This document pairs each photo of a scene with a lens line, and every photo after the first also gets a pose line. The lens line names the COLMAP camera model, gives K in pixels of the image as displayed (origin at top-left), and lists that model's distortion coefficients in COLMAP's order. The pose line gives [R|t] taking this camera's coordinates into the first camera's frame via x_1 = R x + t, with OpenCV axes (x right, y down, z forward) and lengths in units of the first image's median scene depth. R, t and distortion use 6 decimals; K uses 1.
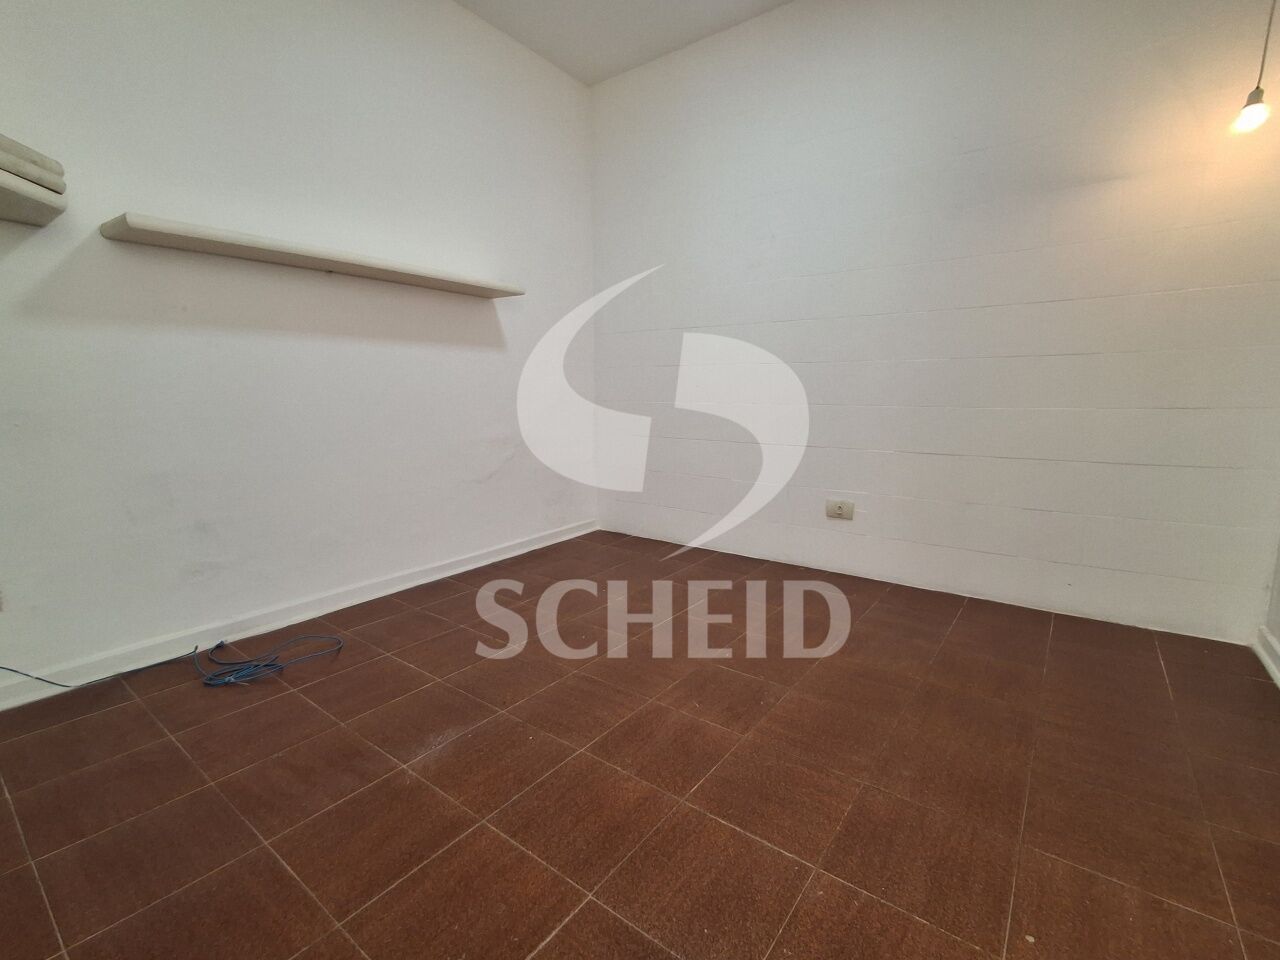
lens RADIAL K [[580.9, 0, 643.2], [0, 580.9, 482.7], [0, 0, 1]] dist [-0.003369, -0.001097]
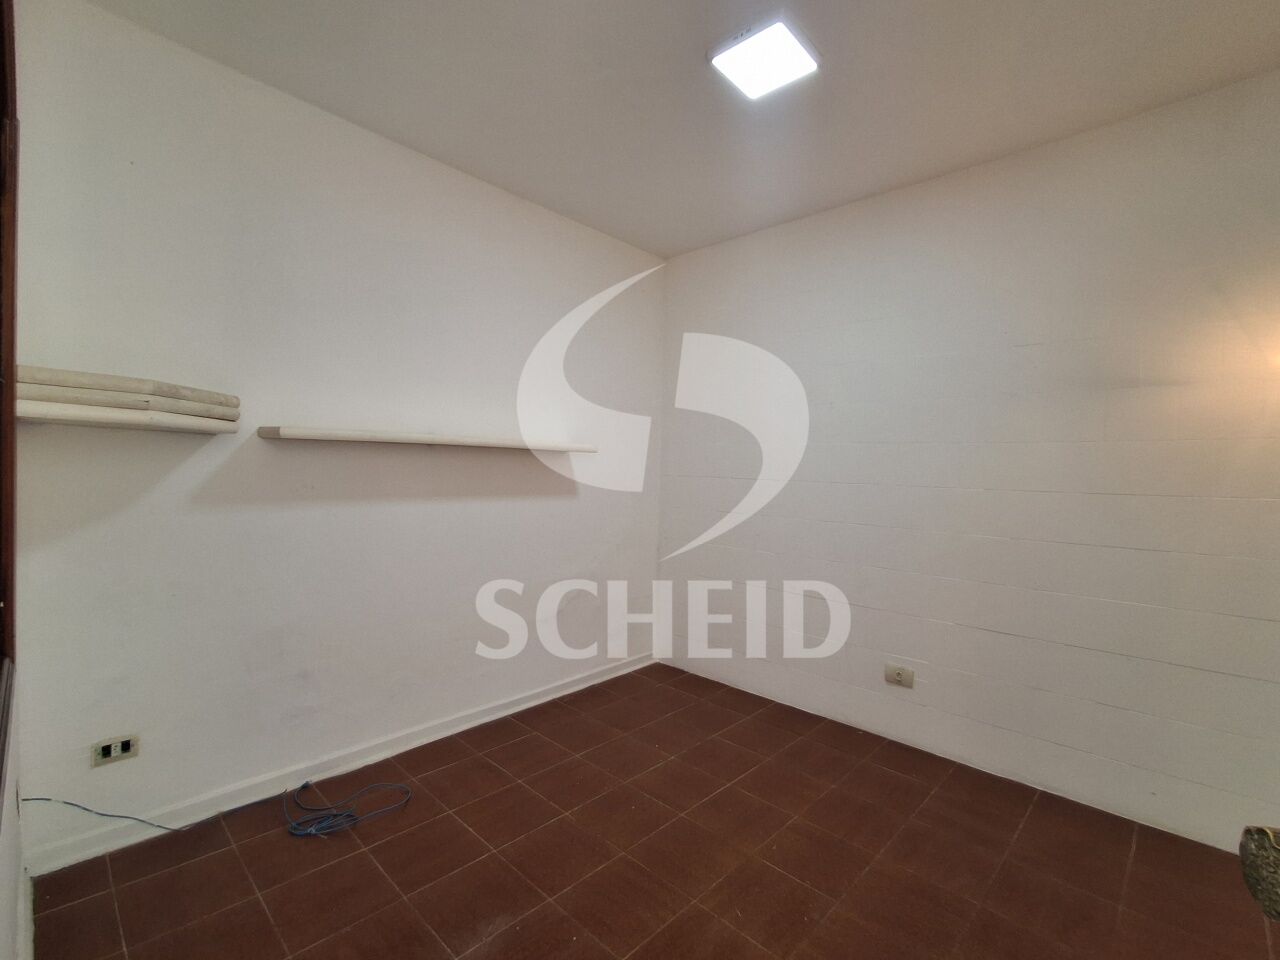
lens RADIAL K [[580.9, 0, 640.0], [0, 580.9, 482.1], [0, 0, 1]] dist [-0.003369, -0.001097]
pose [[0.992018, 0.028130, -0.122915, 0.021735], [-0.044673, 0.989976, -0.133986, -0.189782], [0.117914, 0.138407, 0.983331, -0.097131]]
